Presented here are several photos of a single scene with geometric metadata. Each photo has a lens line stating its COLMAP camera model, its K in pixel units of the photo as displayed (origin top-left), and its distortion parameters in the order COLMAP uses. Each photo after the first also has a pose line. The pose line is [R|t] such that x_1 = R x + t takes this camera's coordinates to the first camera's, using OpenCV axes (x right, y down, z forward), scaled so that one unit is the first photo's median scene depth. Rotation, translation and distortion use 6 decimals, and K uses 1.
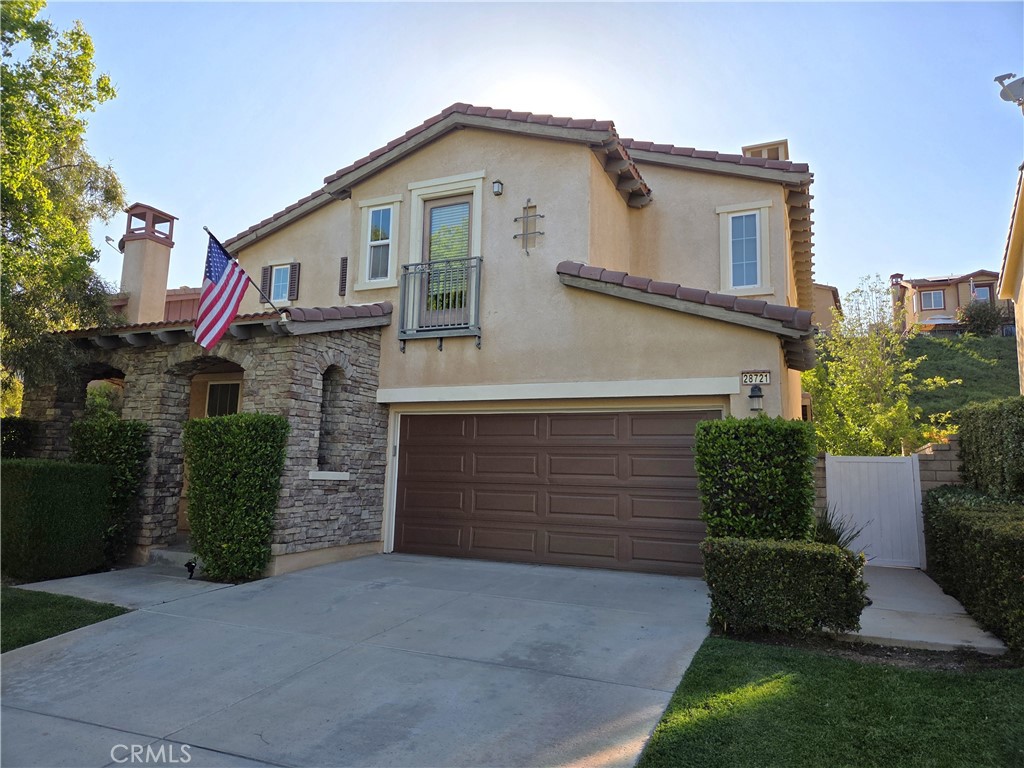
lens RADIAL K [[689.5, 0, 514.5], [0, 689.5, 373.6], [0, 0, 1]] dist [0.041026, -0.013752]
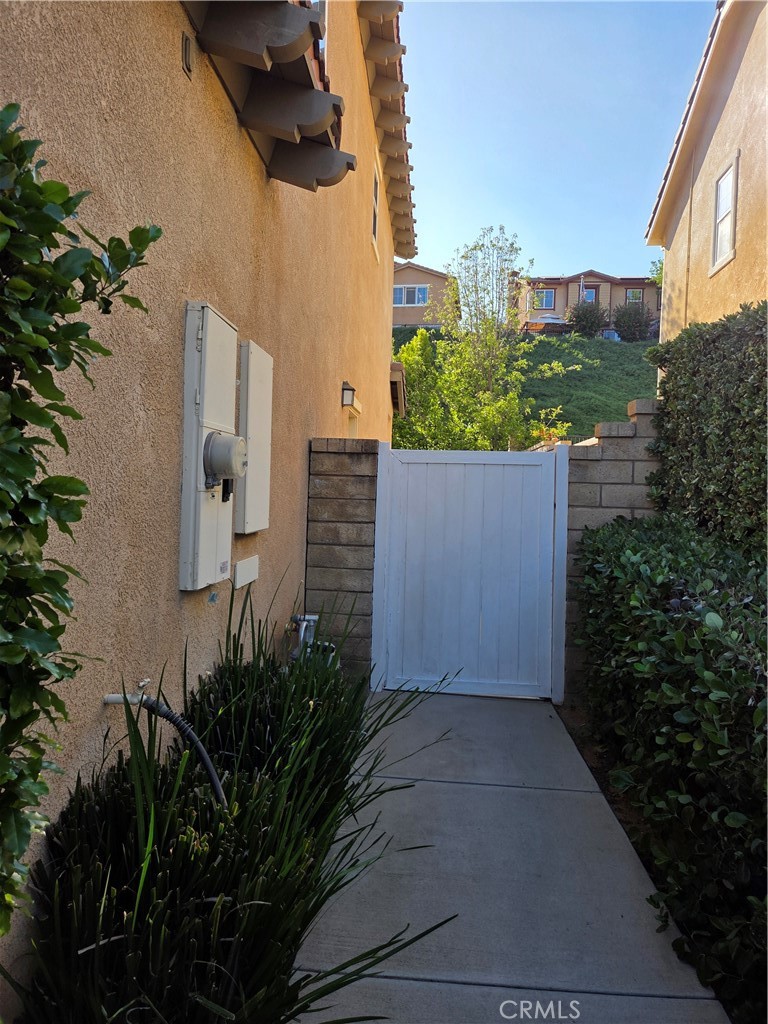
lens RADIAL K [[689.5, 0, 380.1], [0, 689.5, 513.5], [0, 0, 1]] dist [0.041026, -0.013752]
pose [[0.944476, -0.010870, 0.328401, 0.141076], [-0.054333, 0.980527, 0.188716, 0.035563], [-0.324058, -0.196081, 0.925494, 0.274904]]
